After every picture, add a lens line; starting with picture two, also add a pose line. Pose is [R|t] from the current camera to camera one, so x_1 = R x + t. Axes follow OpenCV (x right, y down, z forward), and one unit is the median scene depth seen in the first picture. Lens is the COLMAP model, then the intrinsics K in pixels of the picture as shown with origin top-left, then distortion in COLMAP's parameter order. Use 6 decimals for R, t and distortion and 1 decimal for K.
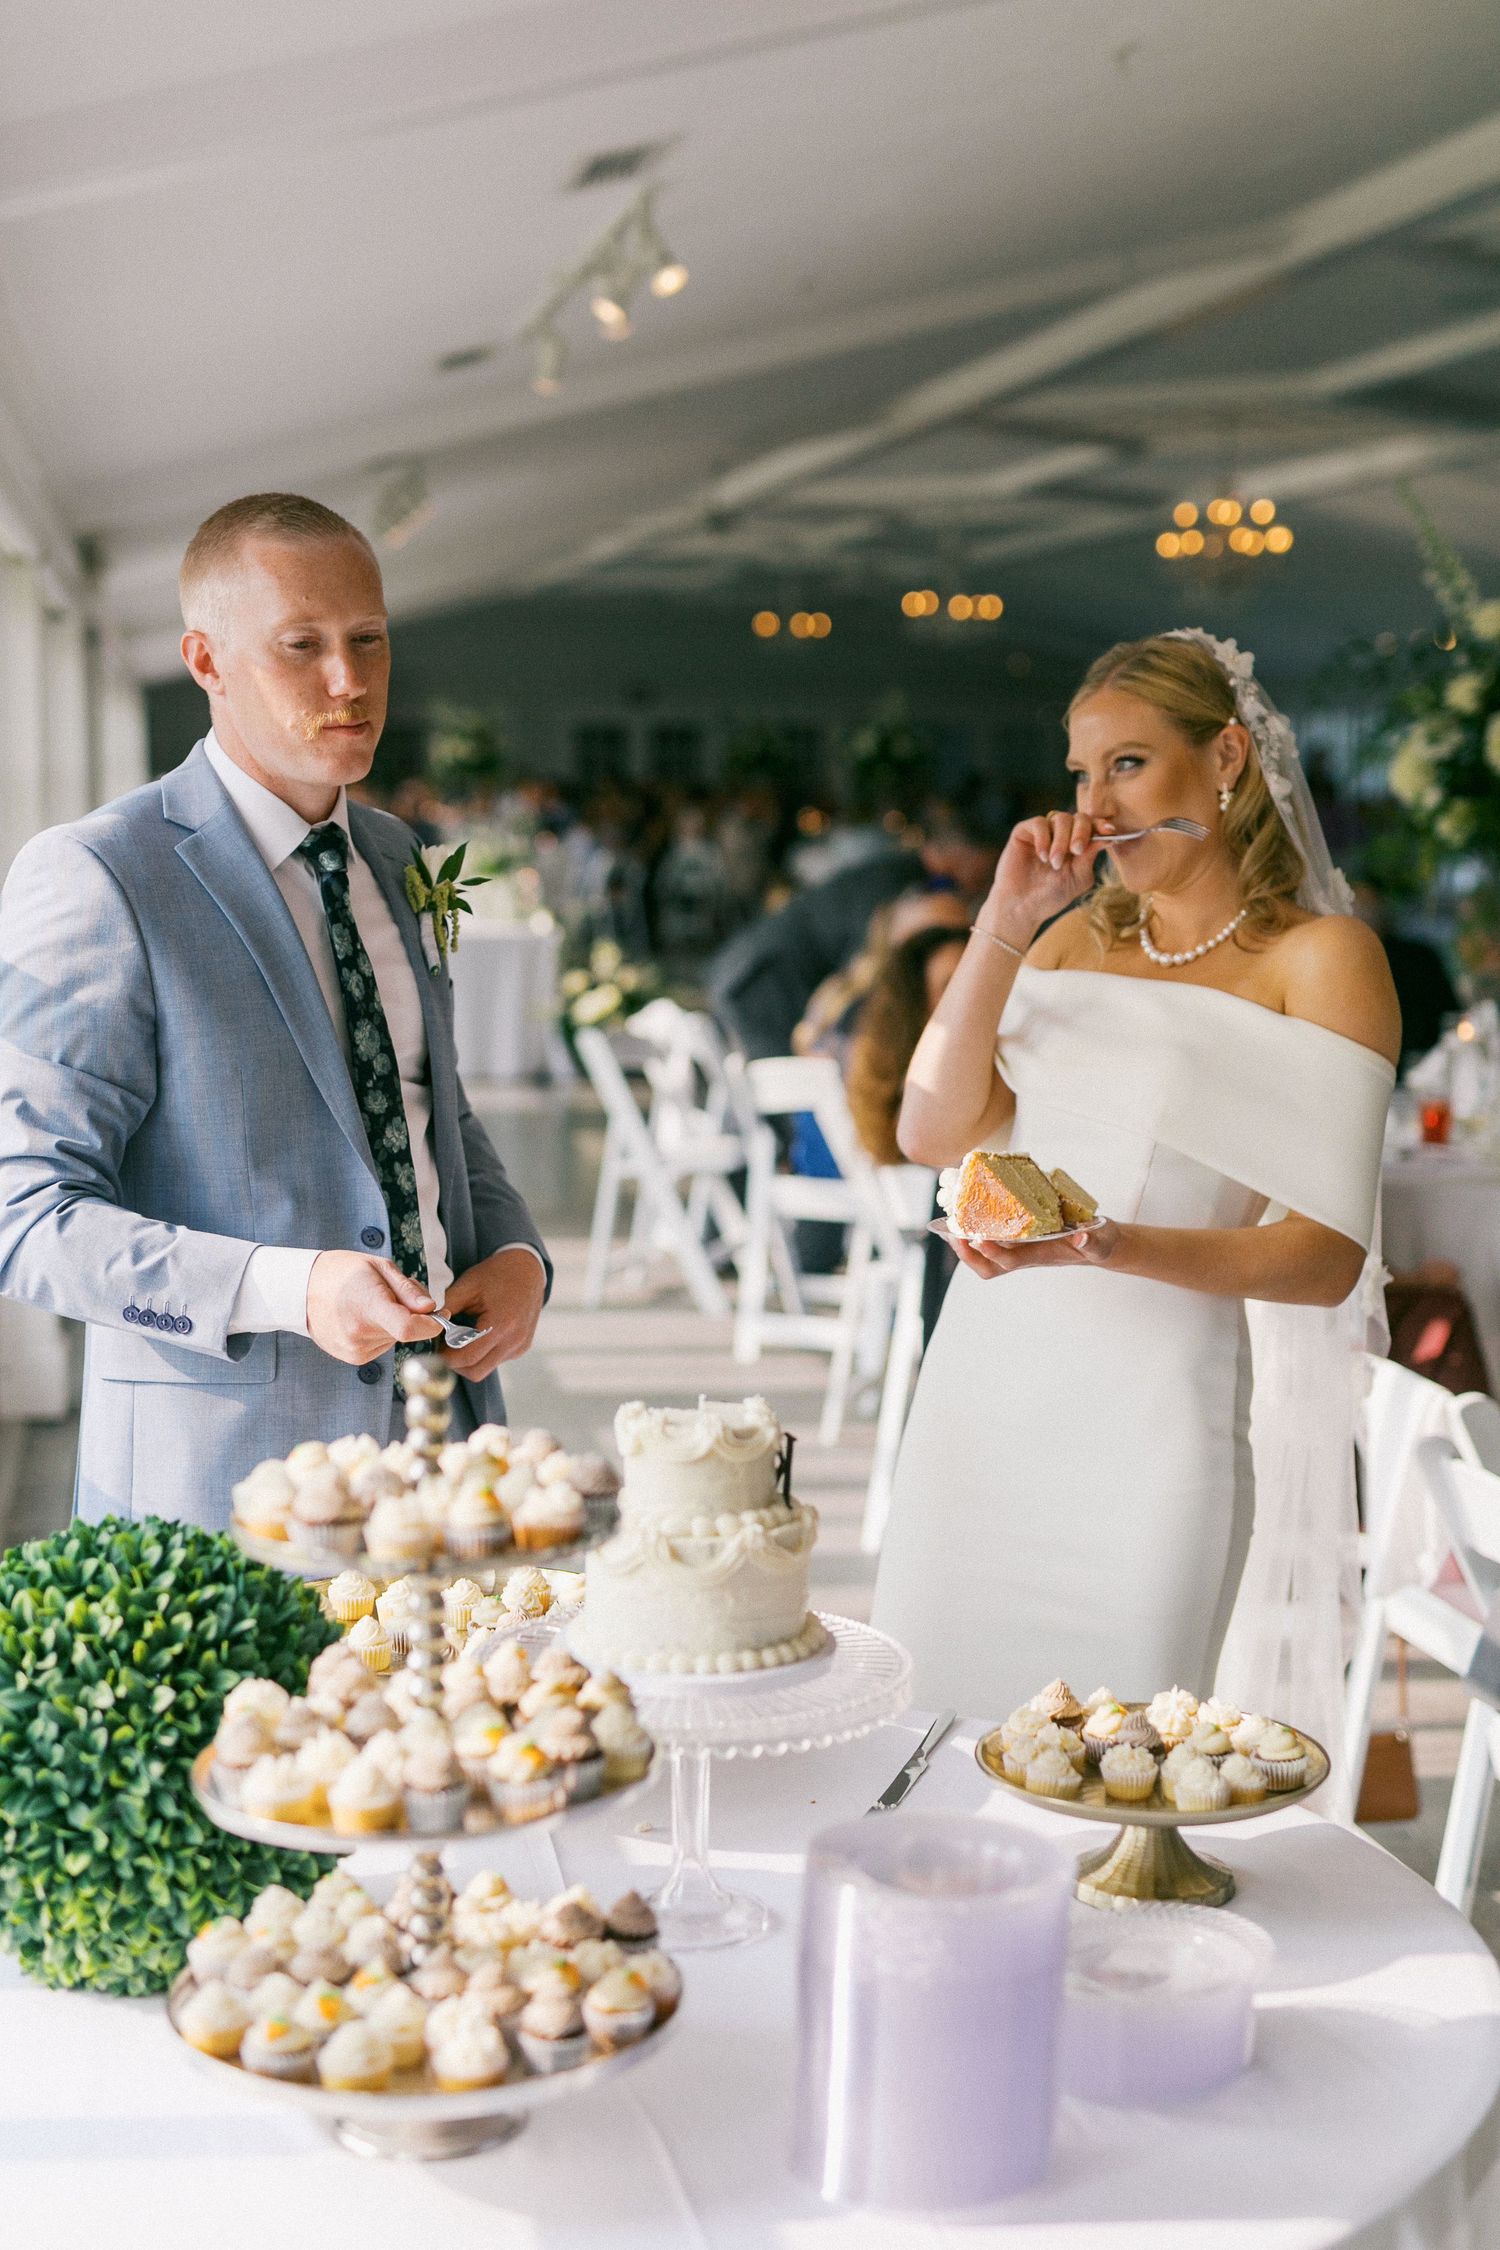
lens RADIAL K [[3202.2, 0, 750.0], [0, 3202.2, 1125.0], [0, 0, 1]] dist [0.010797, 0.092569]
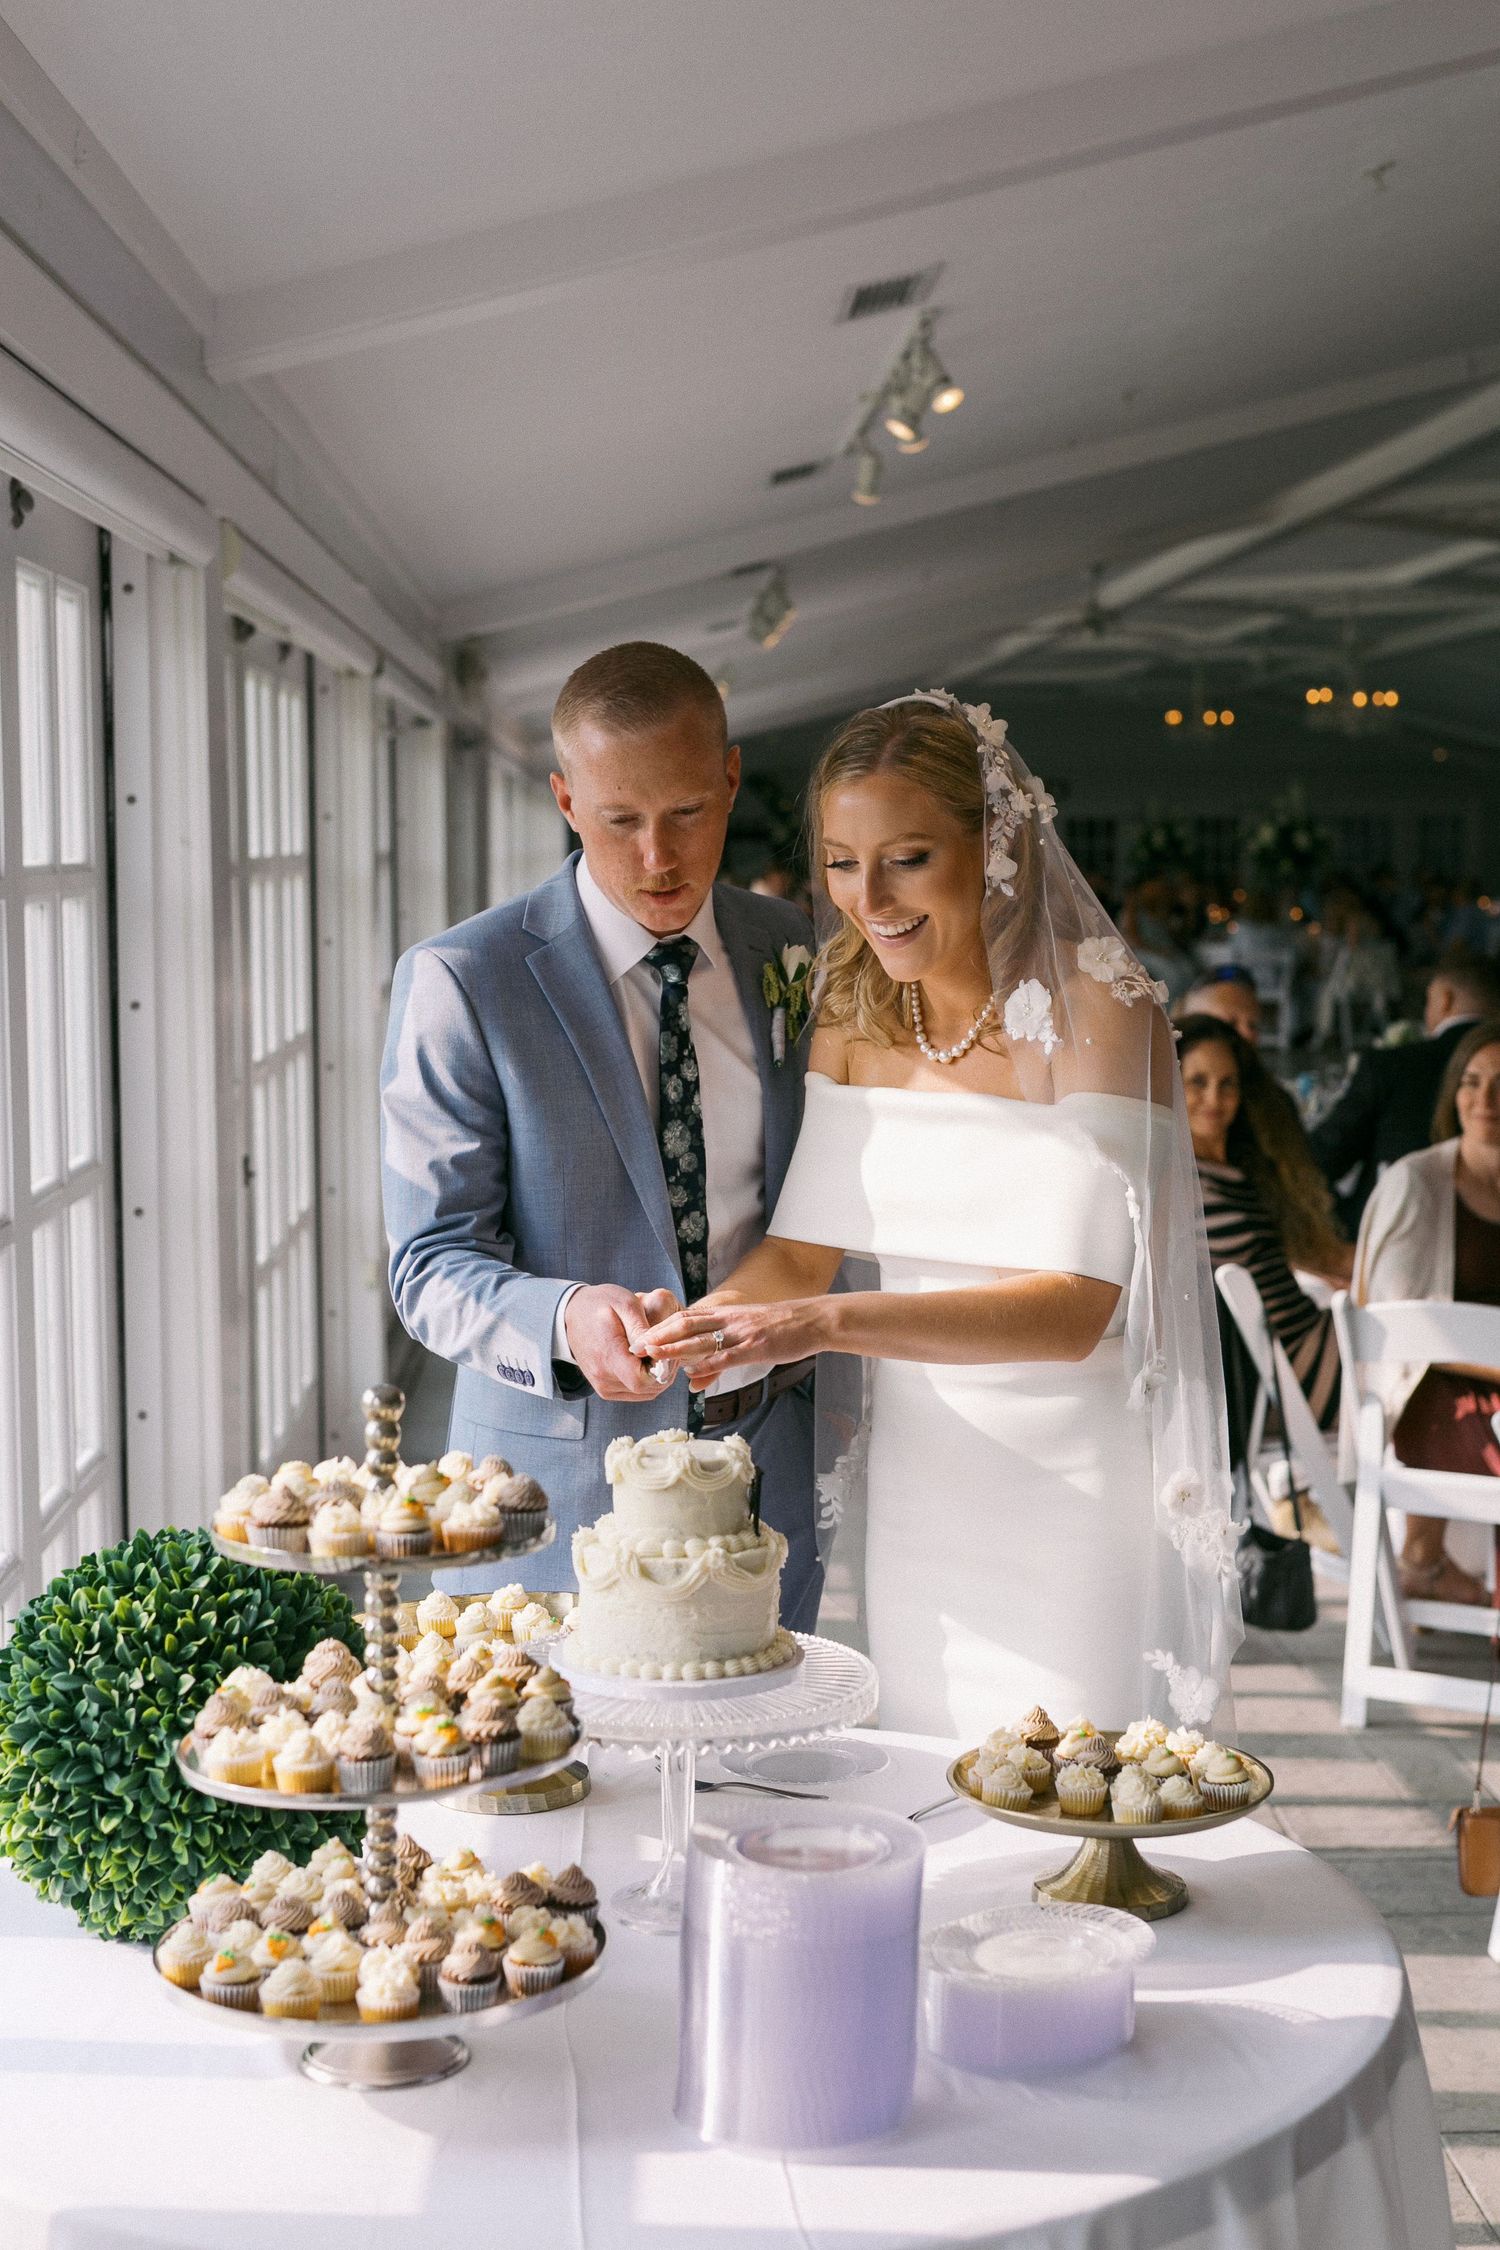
lens RADIAL K [[3230.4, 0, 750.0], [0, 3230.4, 1125.0], [0, 0, 1]] dist [0.035001, -0.010145]
pose [[0.988452, 0.004400, -0.151472, 0.189885], [-0.008876, 0.999543, -0.028883, 0.010370], [0.151276, 0.029894, 0.988040, -0.120514]]
